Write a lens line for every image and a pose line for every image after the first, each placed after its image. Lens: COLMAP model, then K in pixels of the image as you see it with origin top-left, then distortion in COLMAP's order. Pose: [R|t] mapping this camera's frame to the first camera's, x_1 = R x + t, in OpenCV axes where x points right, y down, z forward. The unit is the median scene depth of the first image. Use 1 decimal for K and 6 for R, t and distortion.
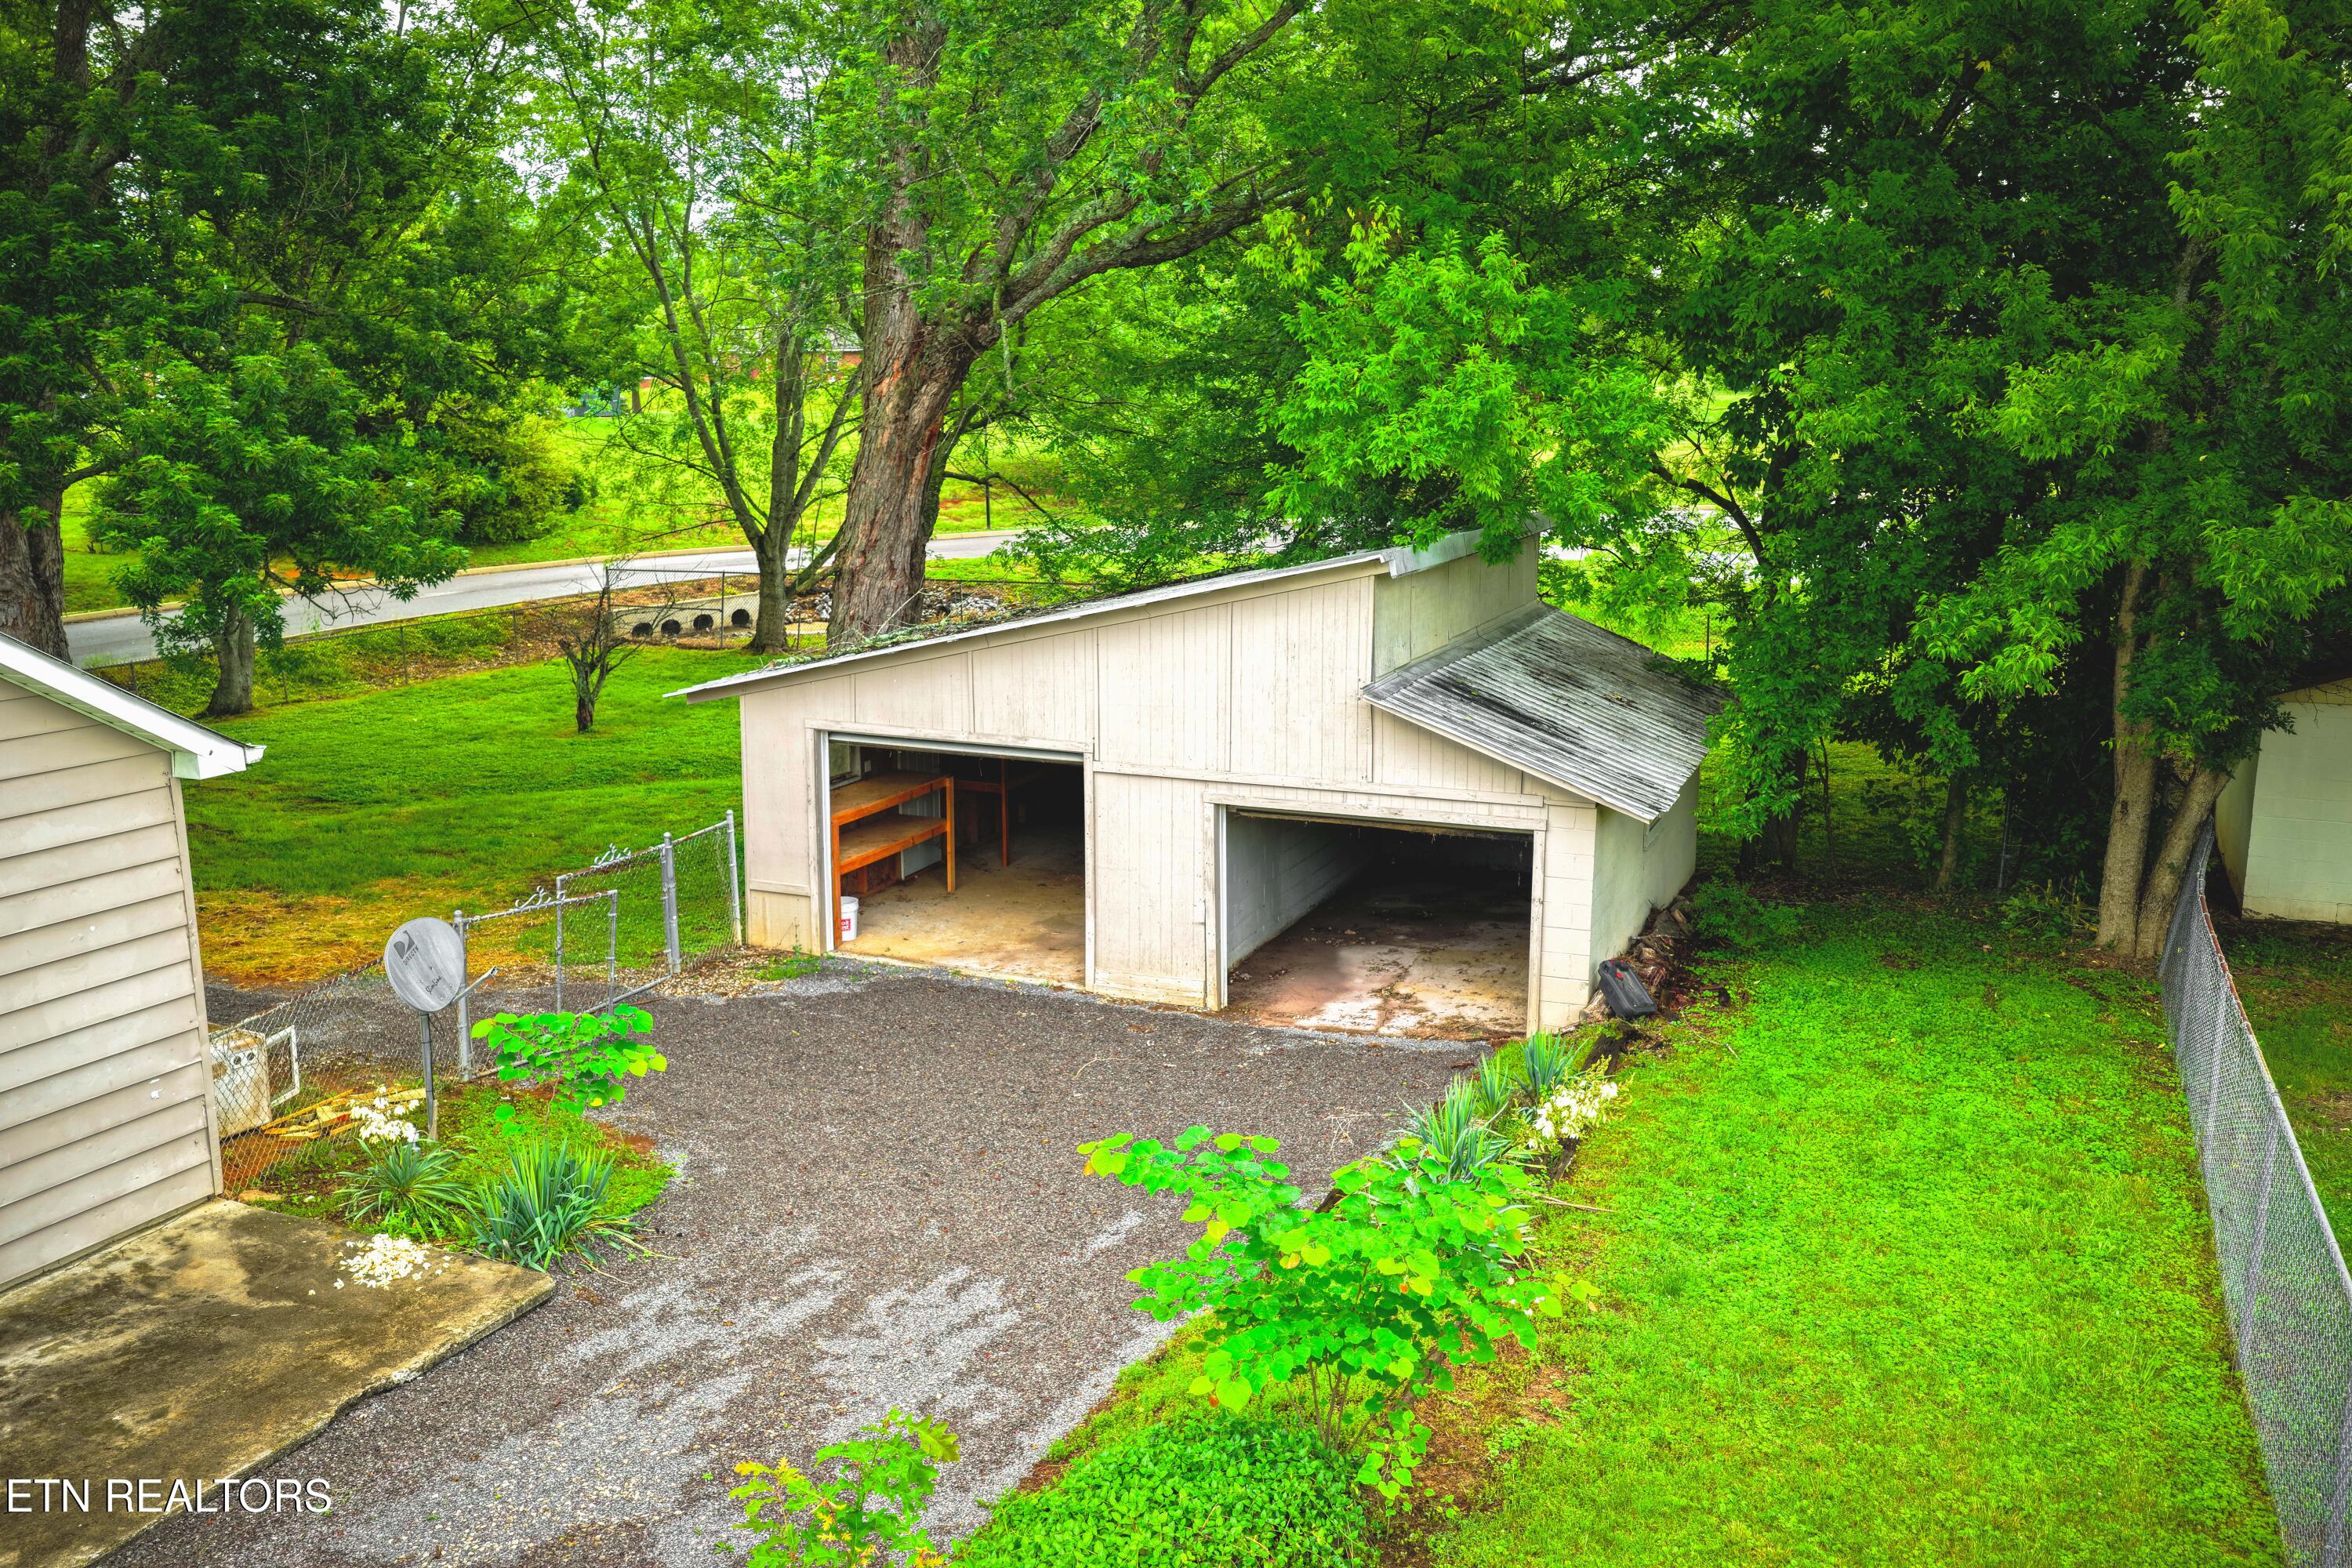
lens RADIAL K [[1944.4, 0, 1193.4], [0, 1944.4, 779.7], [0, 0, 1]] dist [-0.027033, 0.075131]
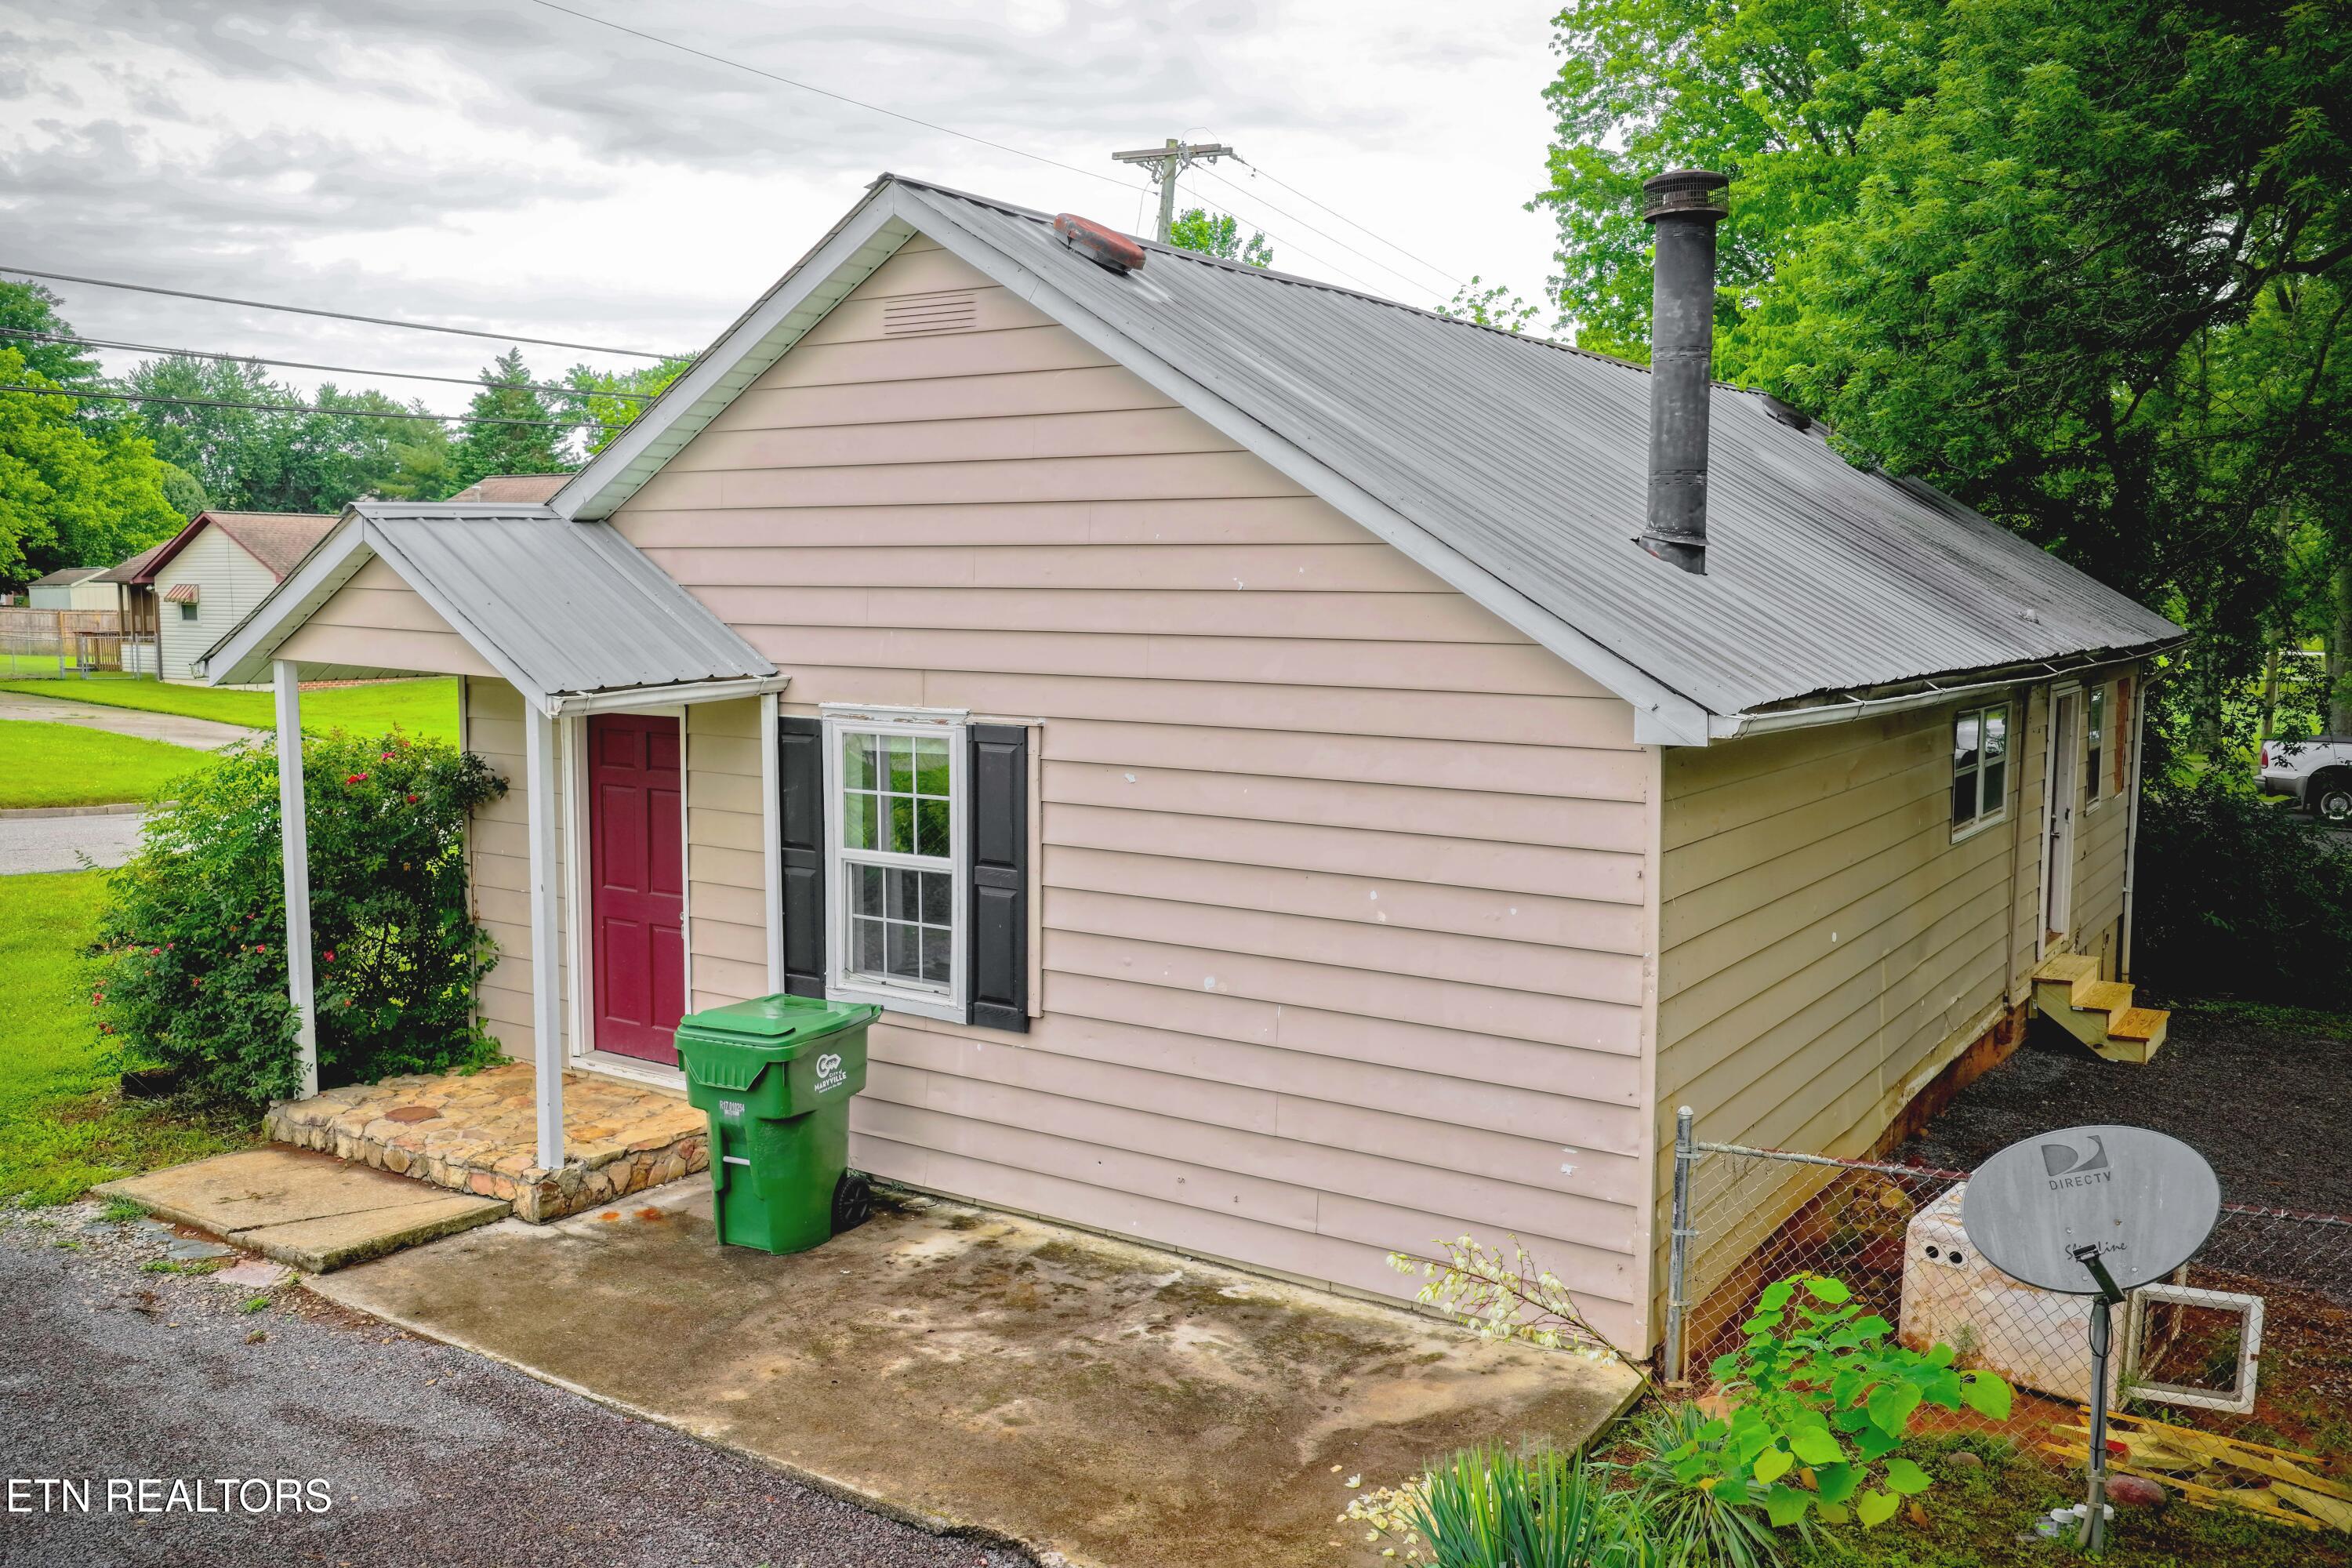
lens RADIAL K [[1944.4, 0, 1193.4], [0, 1944.4, 779.7], [0, 0, 1]] dist [-0.027033, 0.075131]
pose [[-0.185461, 0.096217, -0.977930, 0.101630], [-0.197410, 0.971257, 0.132998, -0.025983], [0.962618, 0.217719, -0.161136, 0.531494]]
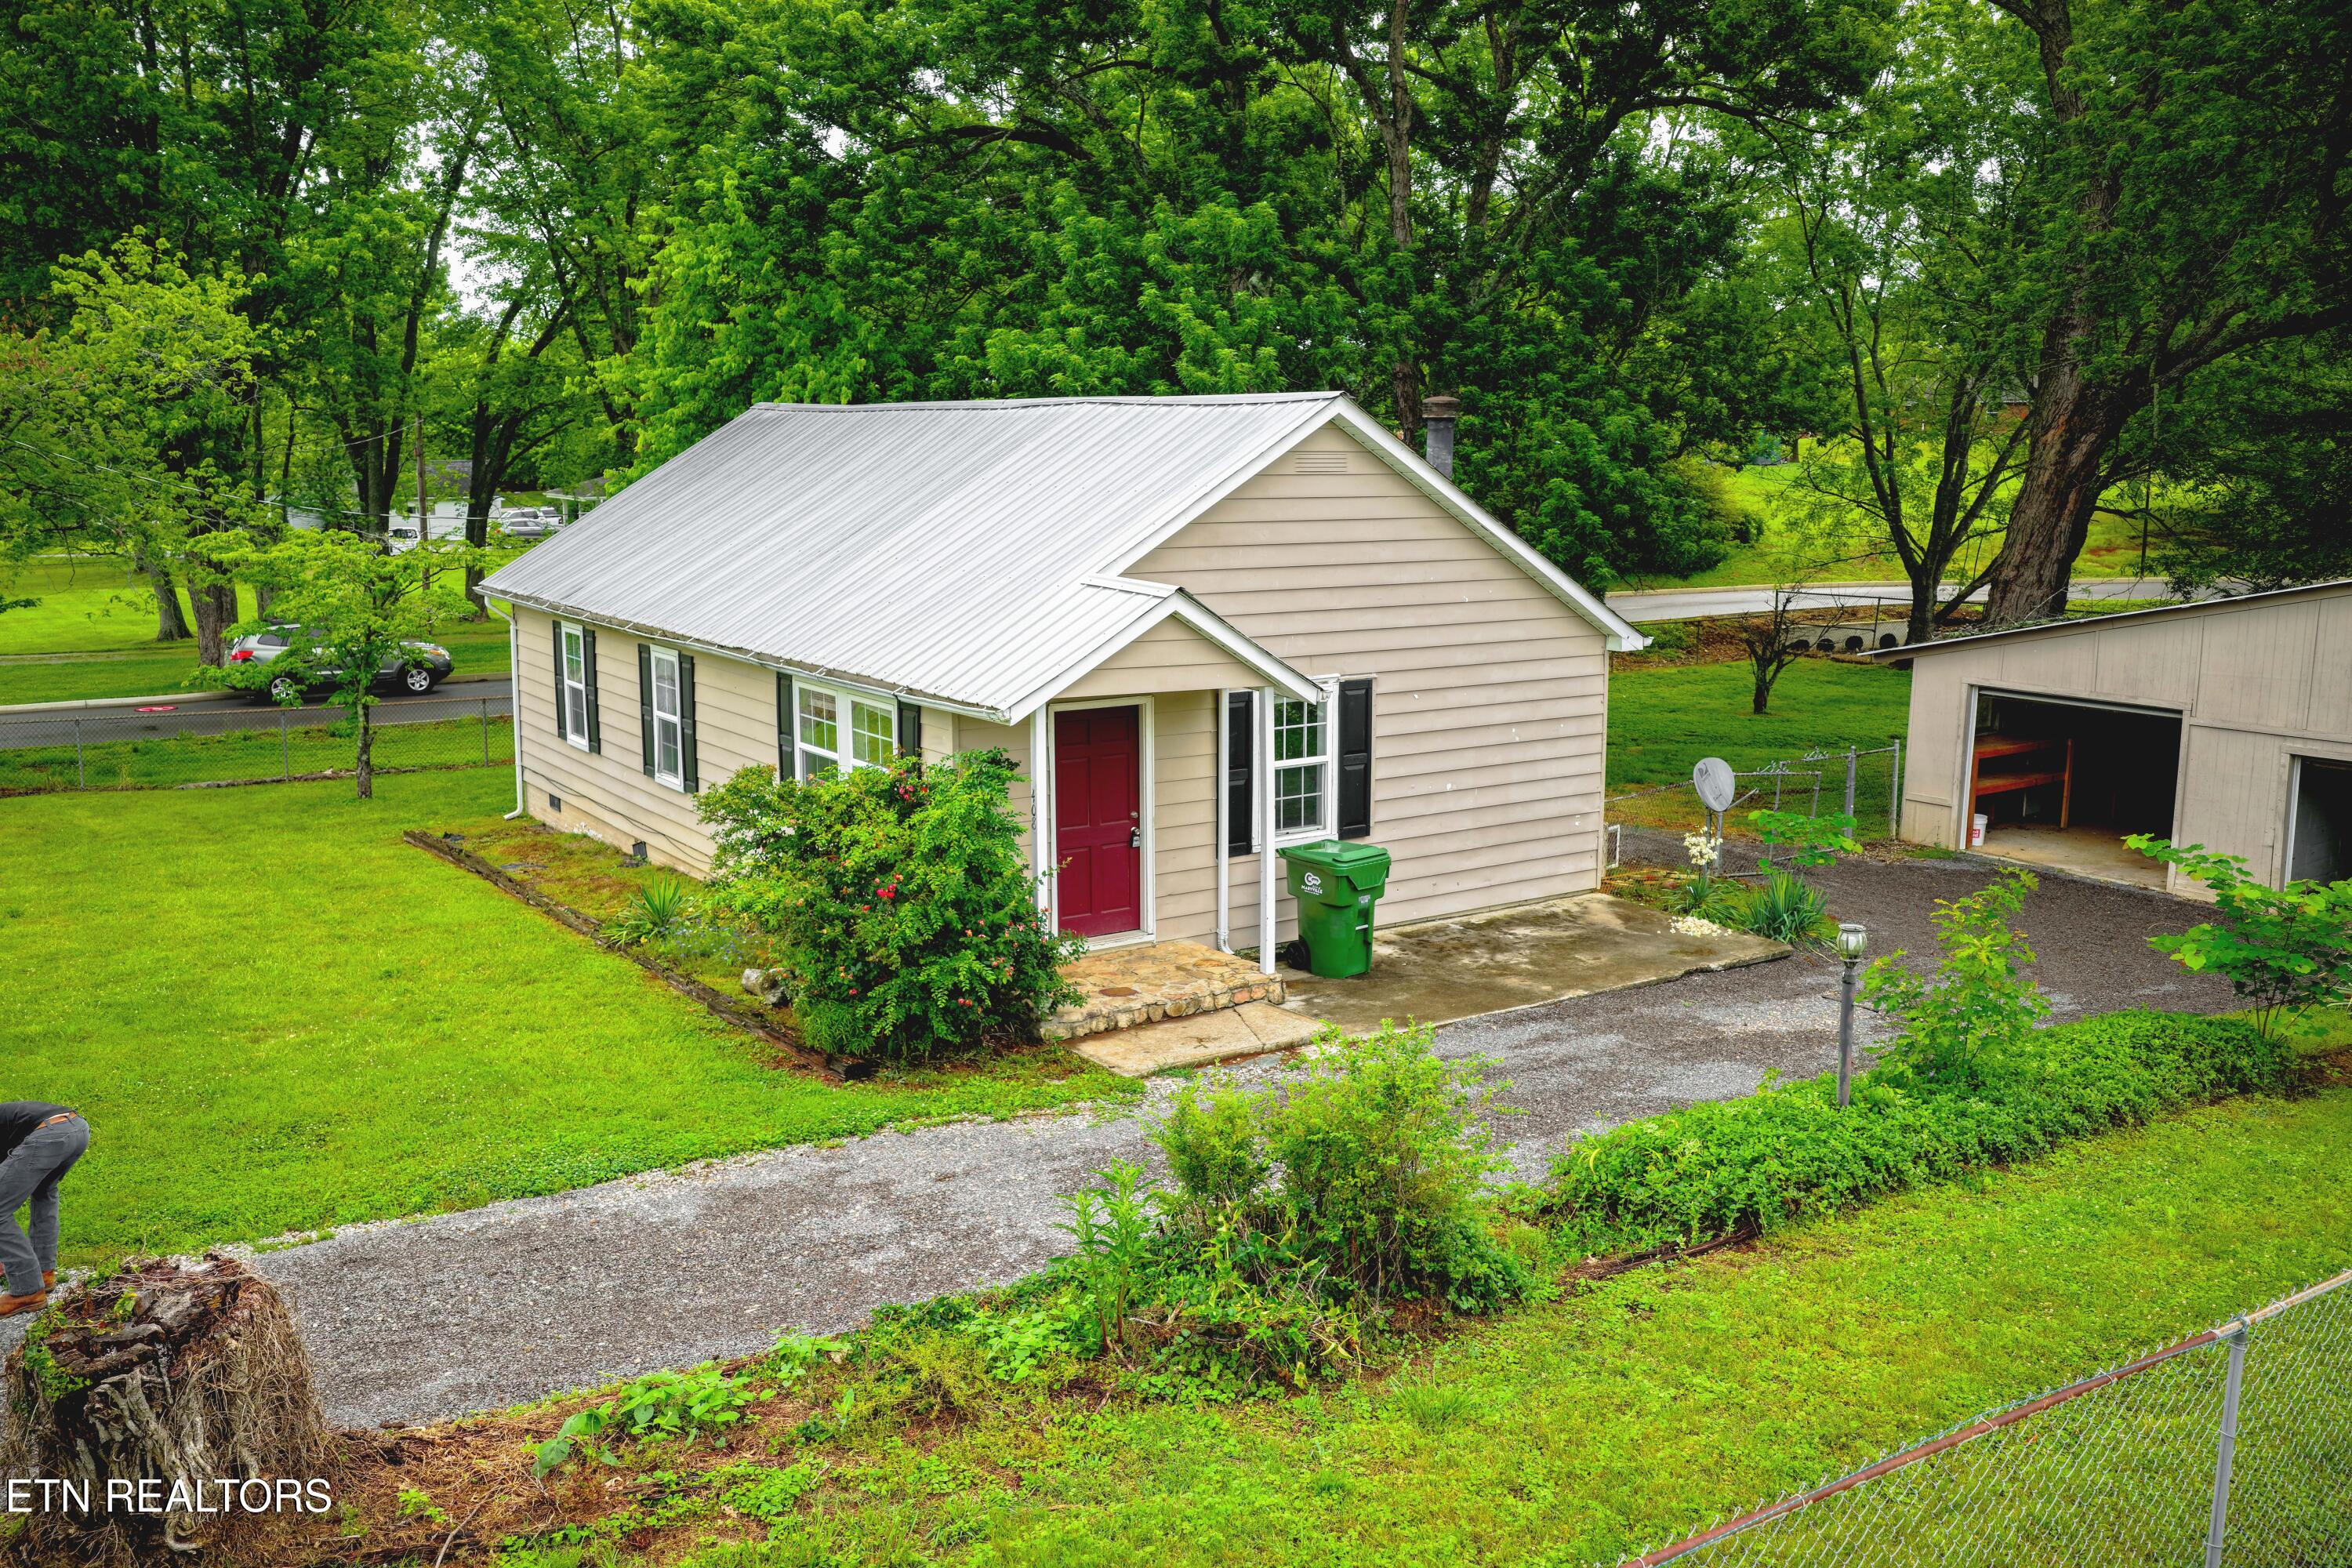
lens RADIAL K [[1944.4, 0, 1193.4], [0, 1944.4, 779.7], [0, 0, 1]] dist [-0.027033, 0.075131]
pose [[0.845827, 0.092434, -0.525389, 0.061866], [-0.106024, 0.994354, 0.004251, 0.084690], [0.522816, 0.052108, 0.850852, -0.408418]]
